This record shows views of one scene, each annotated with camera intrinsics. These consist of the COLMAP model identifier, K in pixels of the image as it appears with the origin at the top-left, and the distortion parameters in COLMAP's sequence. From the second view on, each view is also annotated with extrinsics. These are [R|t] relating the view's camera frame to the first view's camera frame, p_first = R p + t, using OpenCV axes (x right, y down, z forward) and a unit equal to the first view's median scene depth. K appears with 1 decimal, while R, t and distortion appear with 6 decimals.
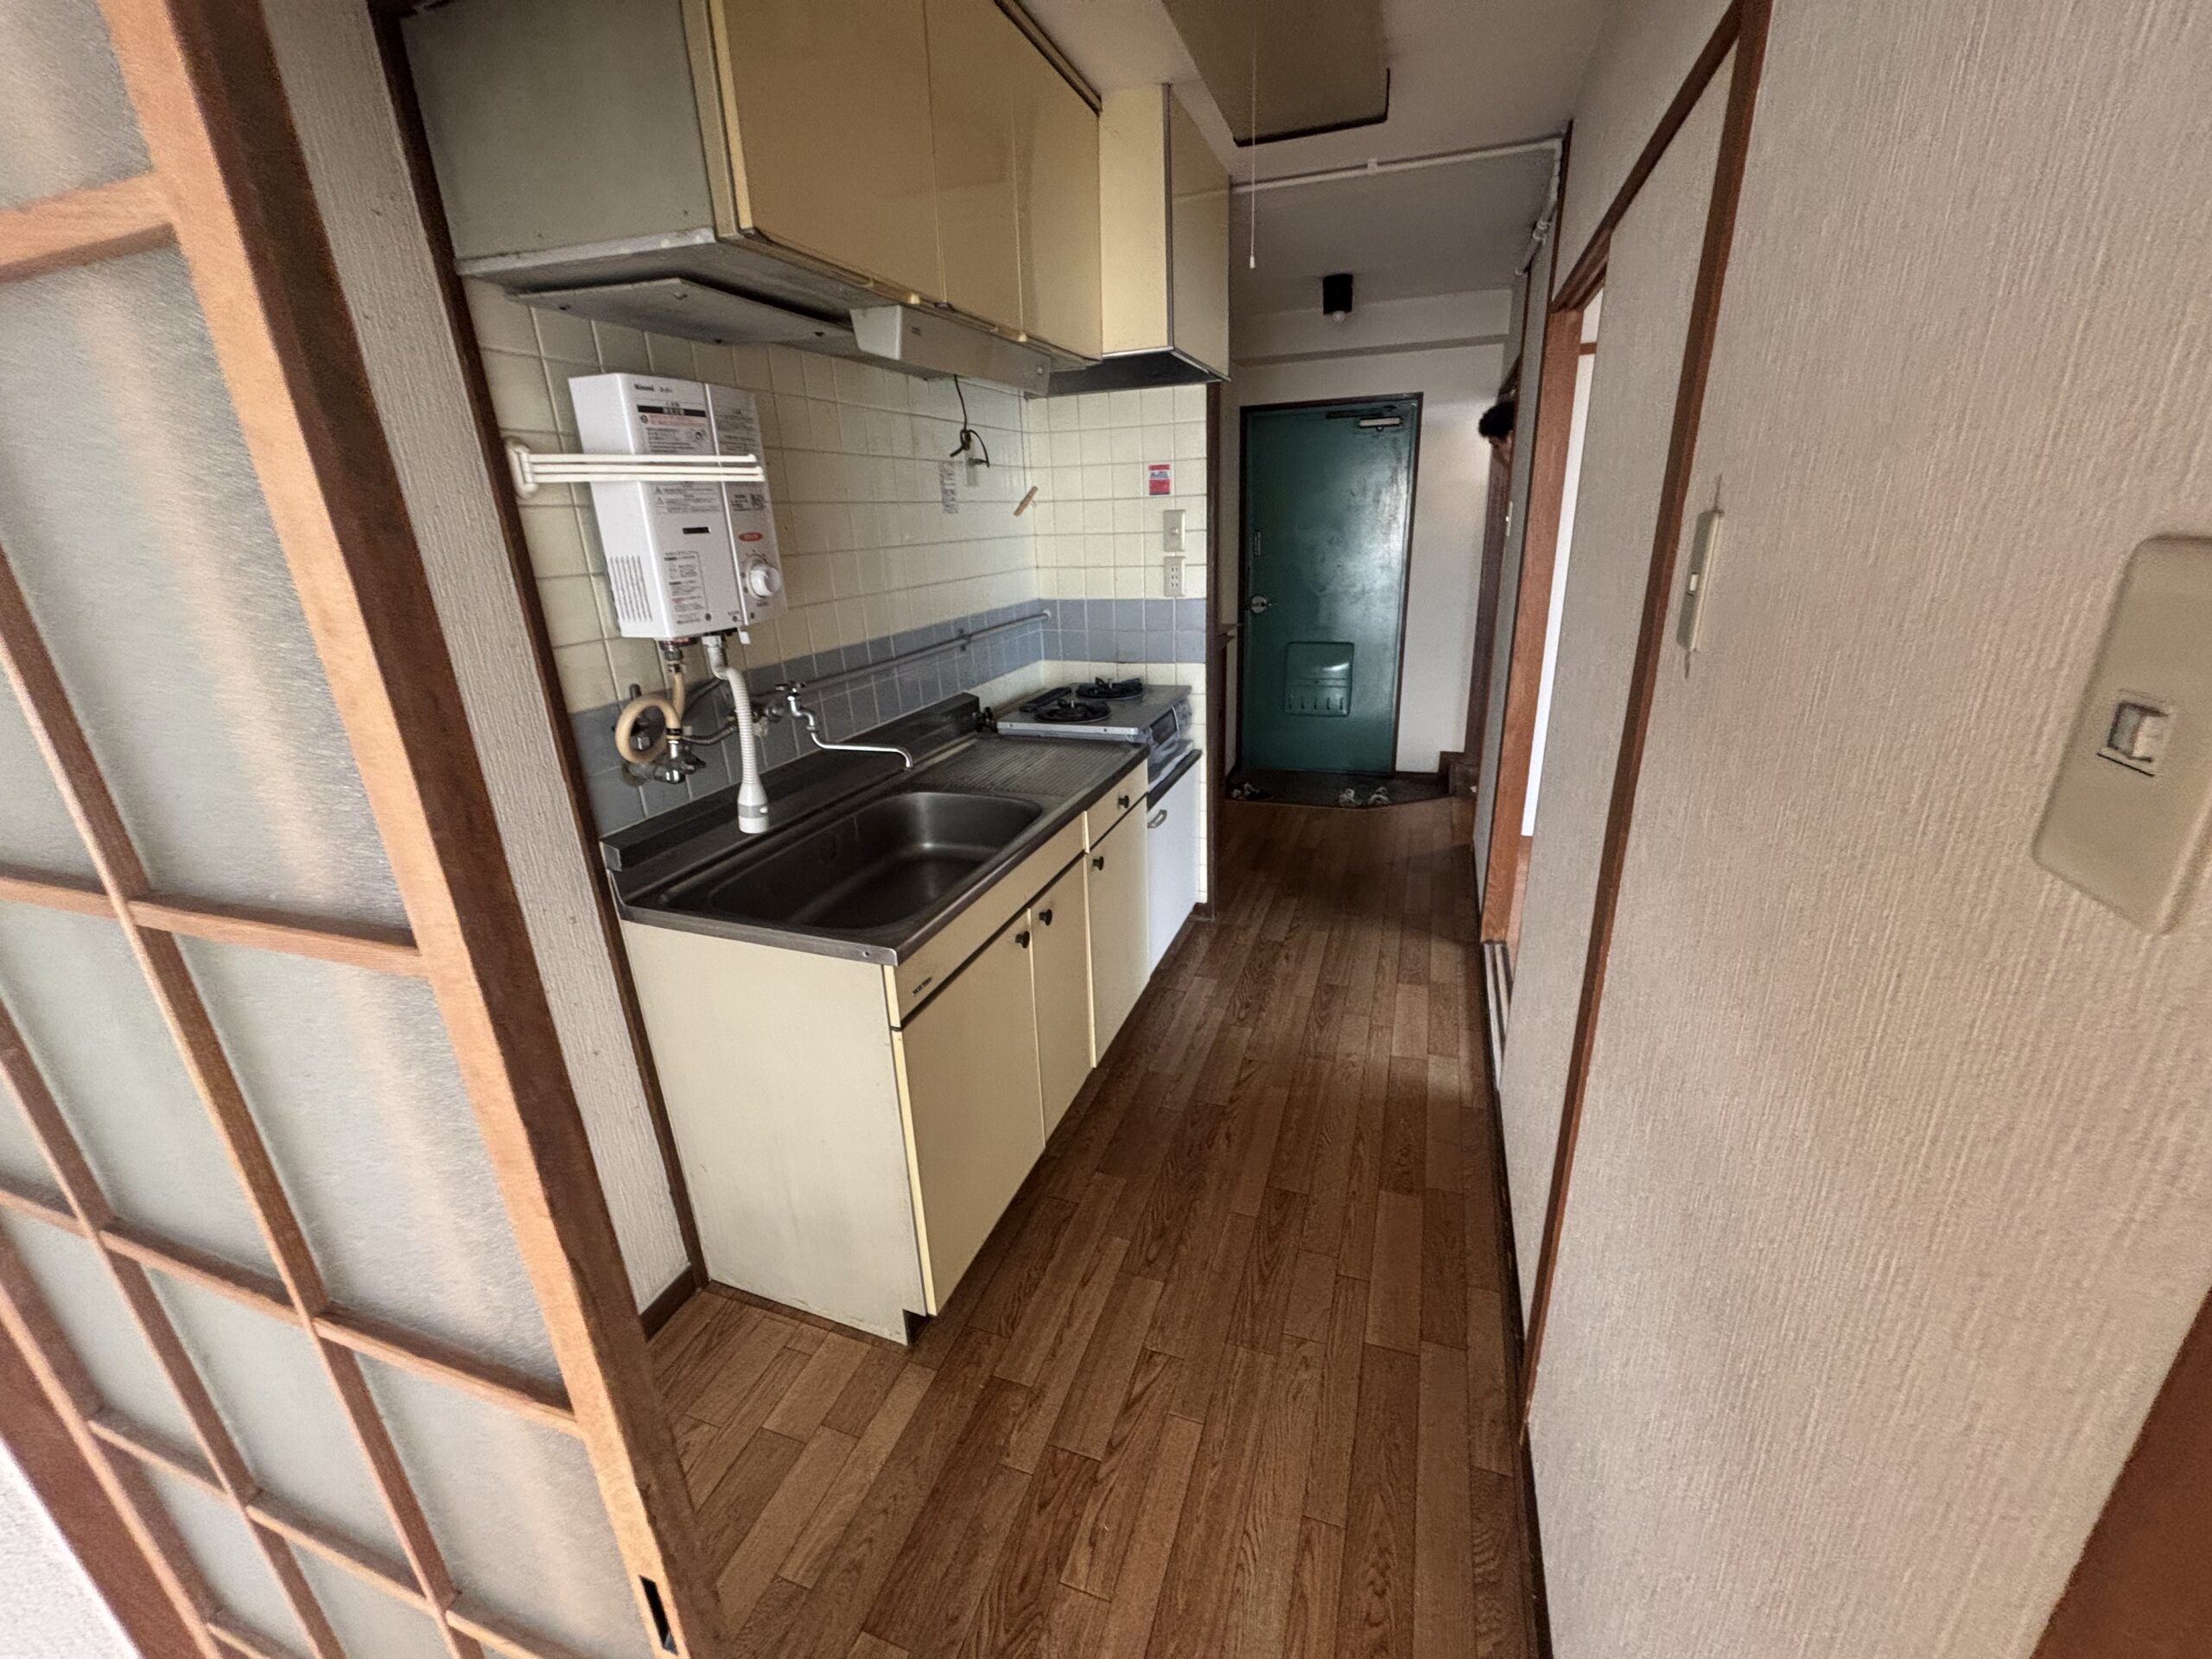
lens RADIAL K [[897.0, 0, 1108.9], [0, 897.0, 838.9], [0, 0, 1]] dist [0.002587, -0.000022]
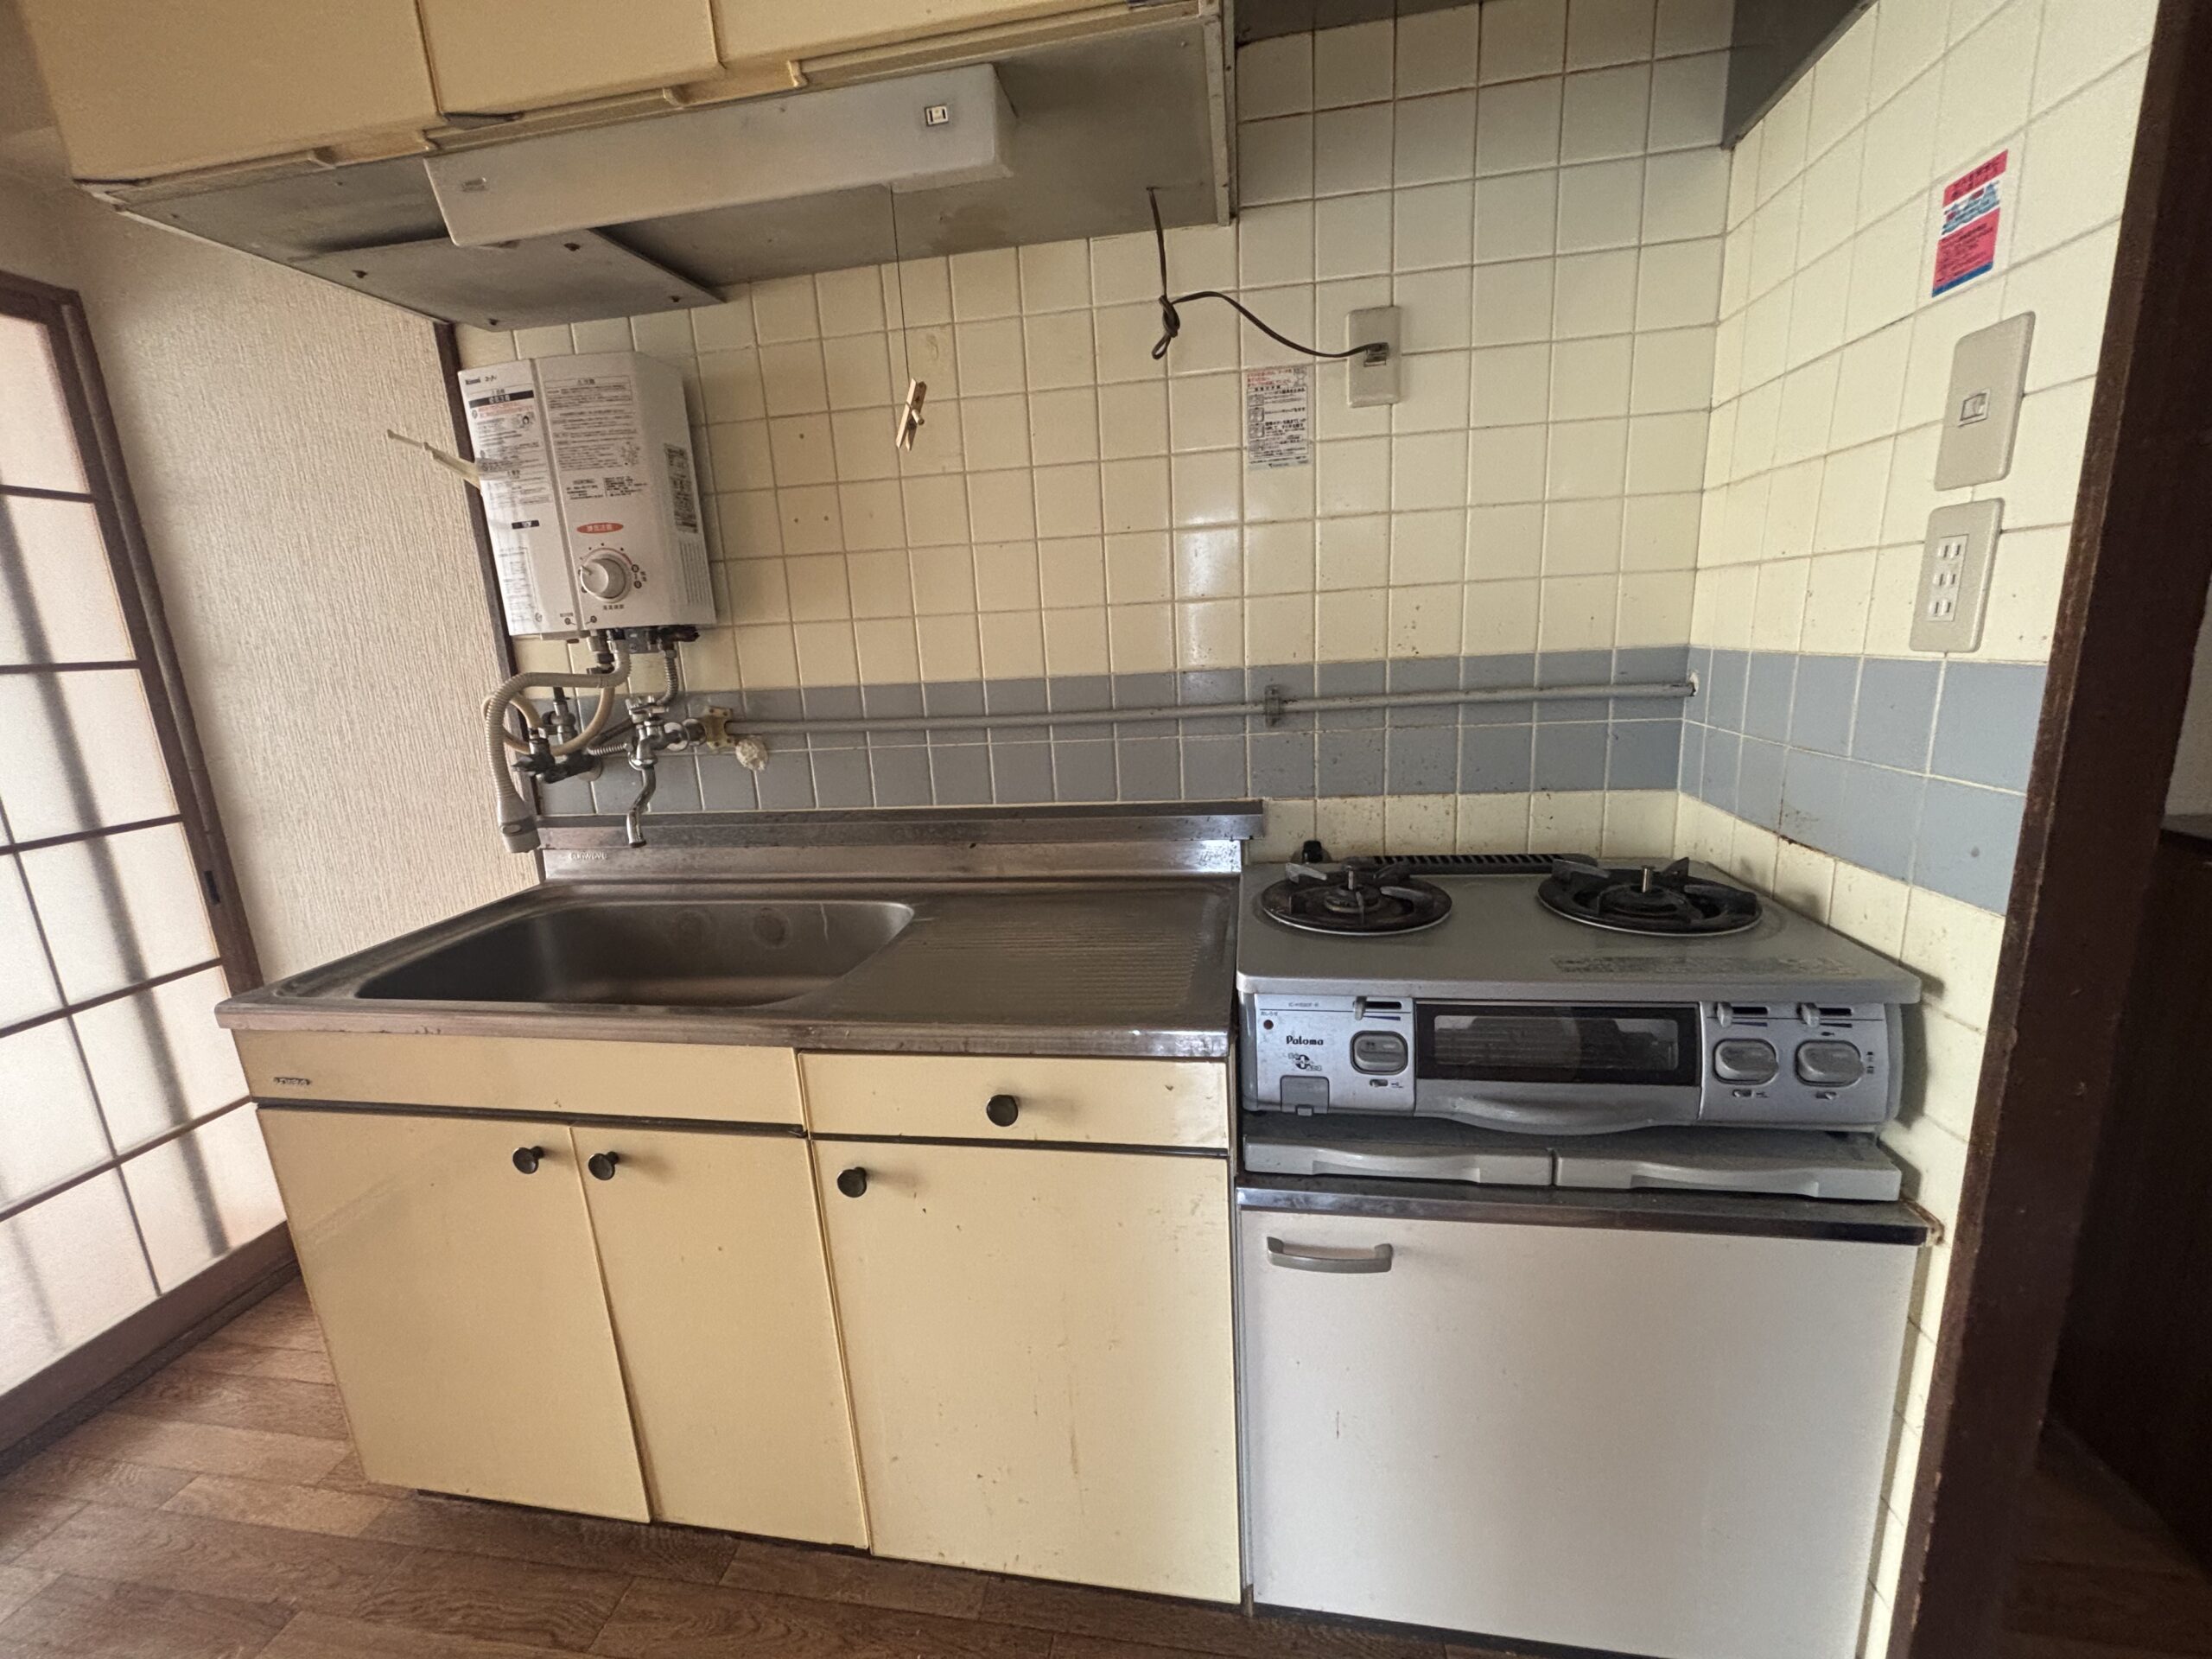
lens RADIAL K [[897.0, 0, 1105.8], [0, 897.0, 832.6], [0, 0, 1]] dist [0.002587, -0.000022]
pose [[0.176286, 0.239406, -0.954782, 0.342187], [-0.292053, 0.939016, 0.181530, -0.217920], [0.940015, 0.246846, 0.235455, 0.799069]]
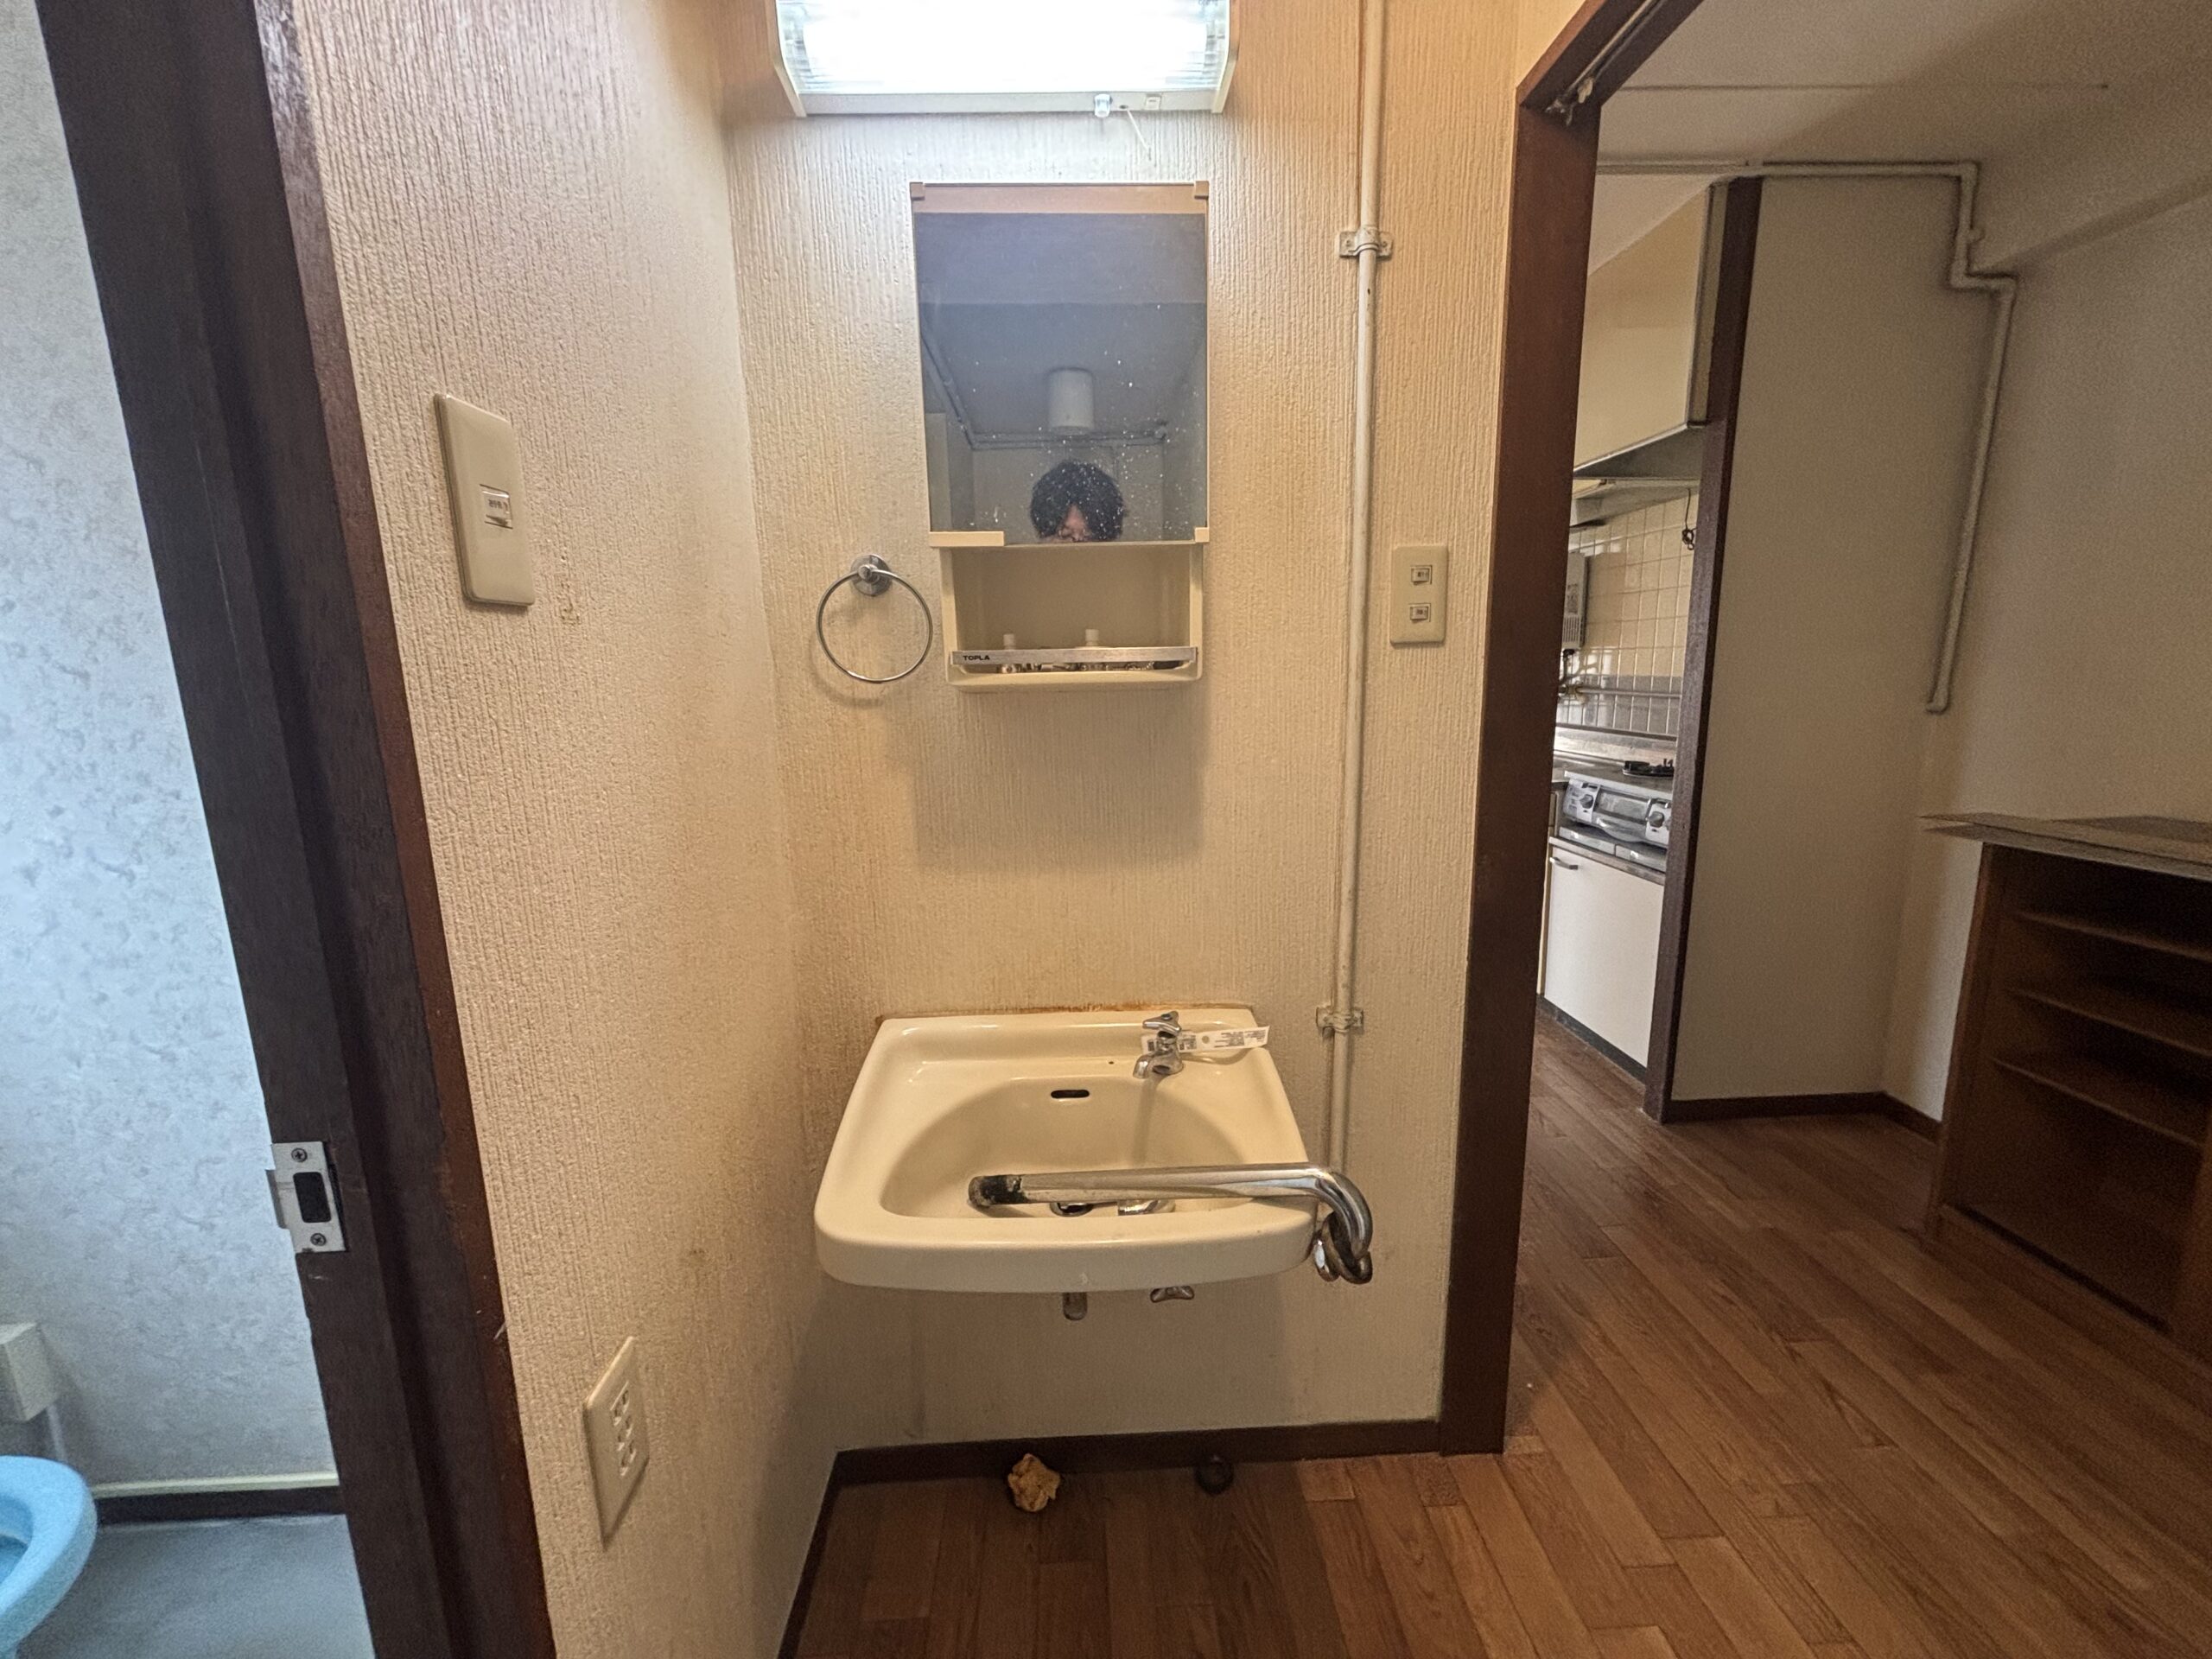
lens RADIAL K [[897.0, 0, 1102.2], [0, 897.0, 831.1], [0, 0, 1]] dist [0.002587, -0.000022]
pose [[-0.927877, 0.125737, -0.351047, 0.970056], [-0.070569, 0.865207, 0.496425, -0.567155], [0.366147, 0.485394, -0.793932, 1.656371]]
